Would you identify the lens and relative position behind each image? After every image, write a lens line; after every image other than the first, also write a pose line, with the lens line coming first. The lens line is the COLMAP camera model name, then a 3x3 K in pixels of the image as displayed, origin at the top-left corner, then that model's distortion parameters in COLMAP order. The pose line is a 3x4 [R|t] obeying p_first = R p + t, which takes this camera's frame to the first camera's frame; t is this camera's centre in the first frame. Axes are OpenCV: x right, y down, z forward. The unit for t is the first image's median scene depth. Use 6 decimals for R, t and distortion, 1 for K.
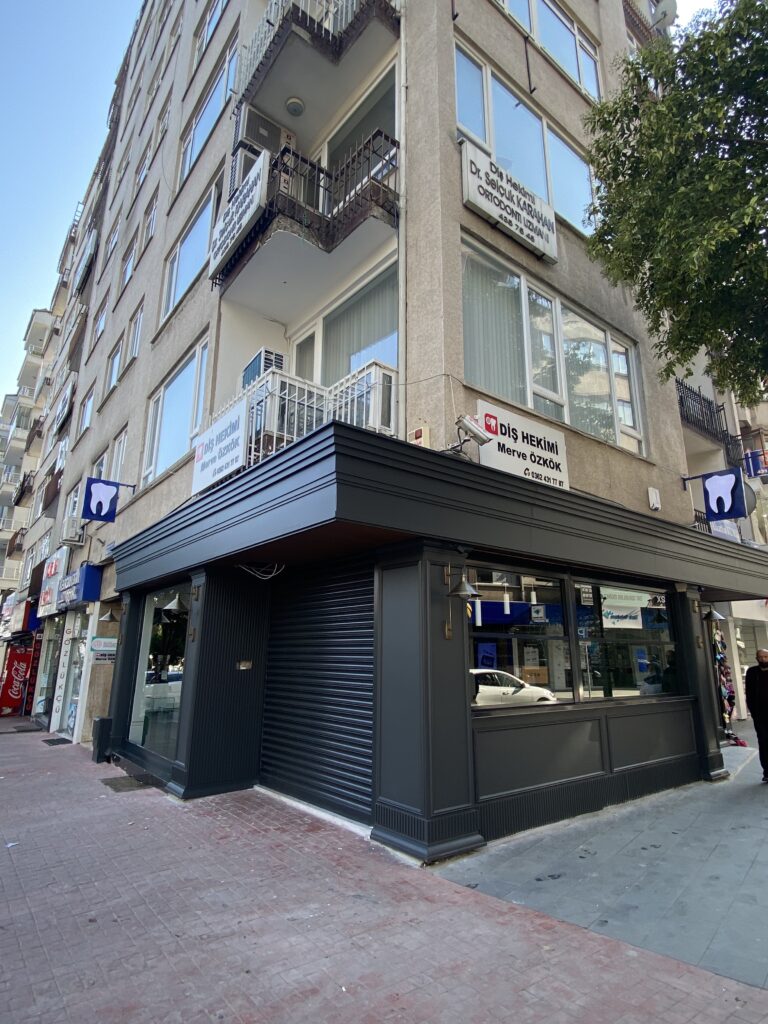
lens RADIAL K [[554.5, 0, 382.0], [0, 554.5, 509.6], [0, 0, 1]] dist [0.066877, -0.066169]
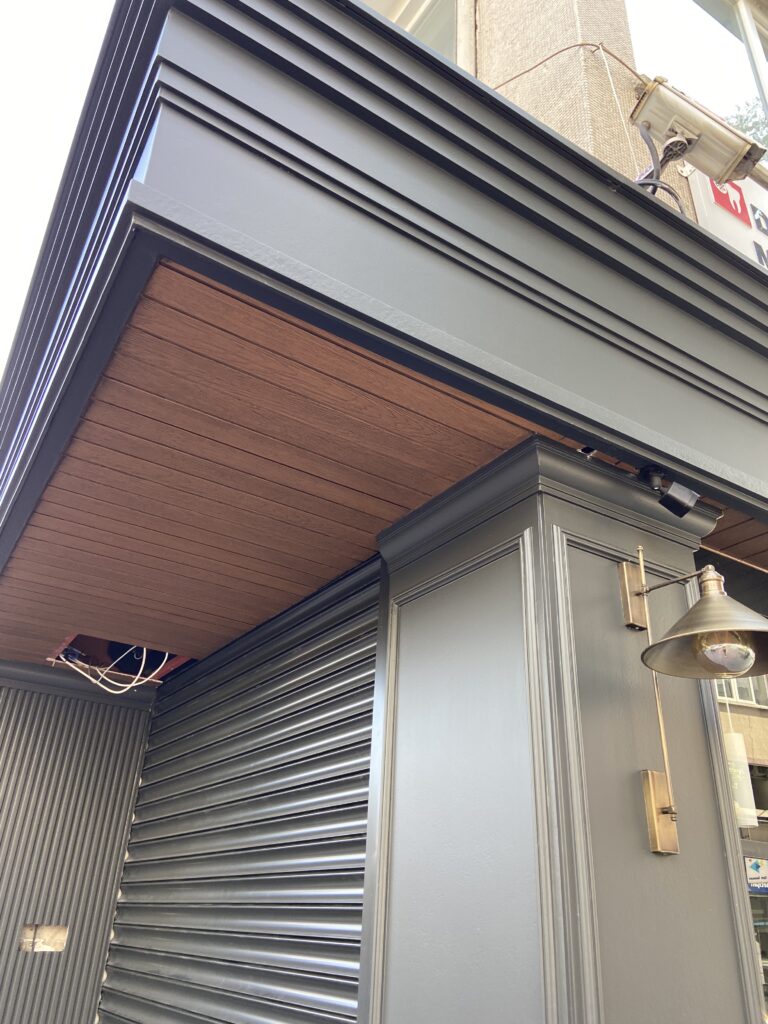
lens RADIAL K [[776.4, 0, 386.6], [0, 776.4, 506.0], [0, 0, 1]] dist [0.141588, -0.185517]
pose [[0.993570, -0.007158, -0.112993, 0.034135], [-0.020086, 0.971023, -0.238141, 0.130739], [0.111423, 0.238879, 0.964636, 0.484916]]
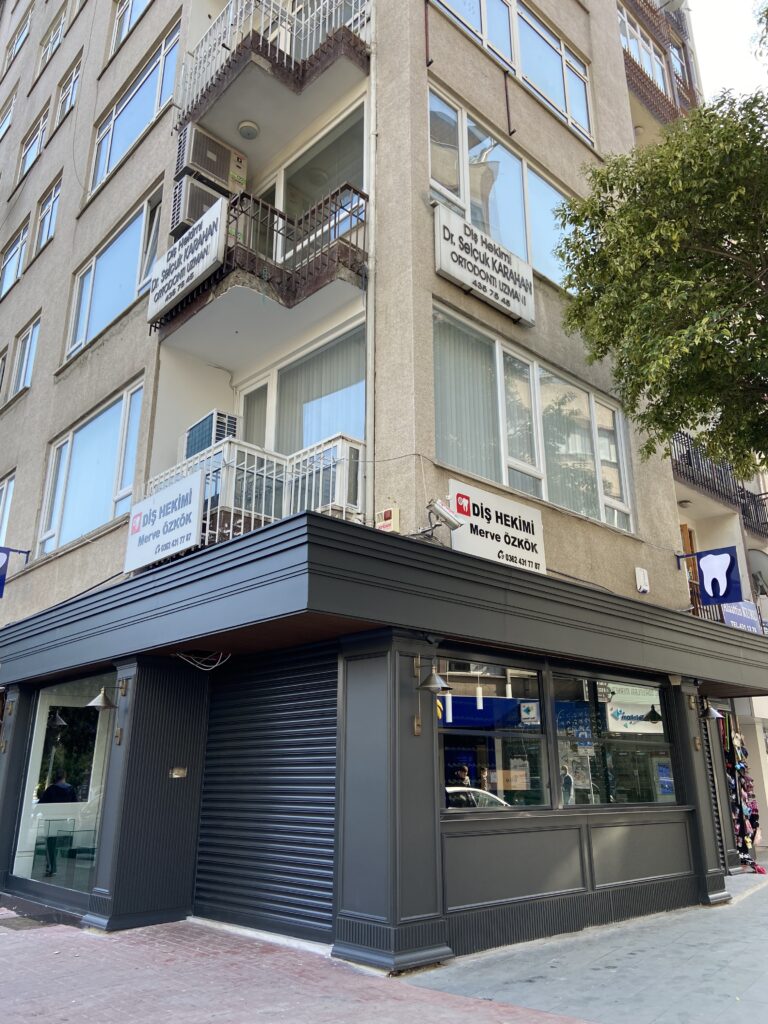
lens RADIAL K [[776.4, 0, 386.6], [0, 776.4, 506.0], [0, 0, 1]] dist [0.141588, -0.185517]
pose [[0.996053, 0.020291, 0.086410, -0.043237], [-0.013617, 0.996927, -0.077138, -0.041219], [-0.087710, 0.075657, 0.993269, -0.272311]]
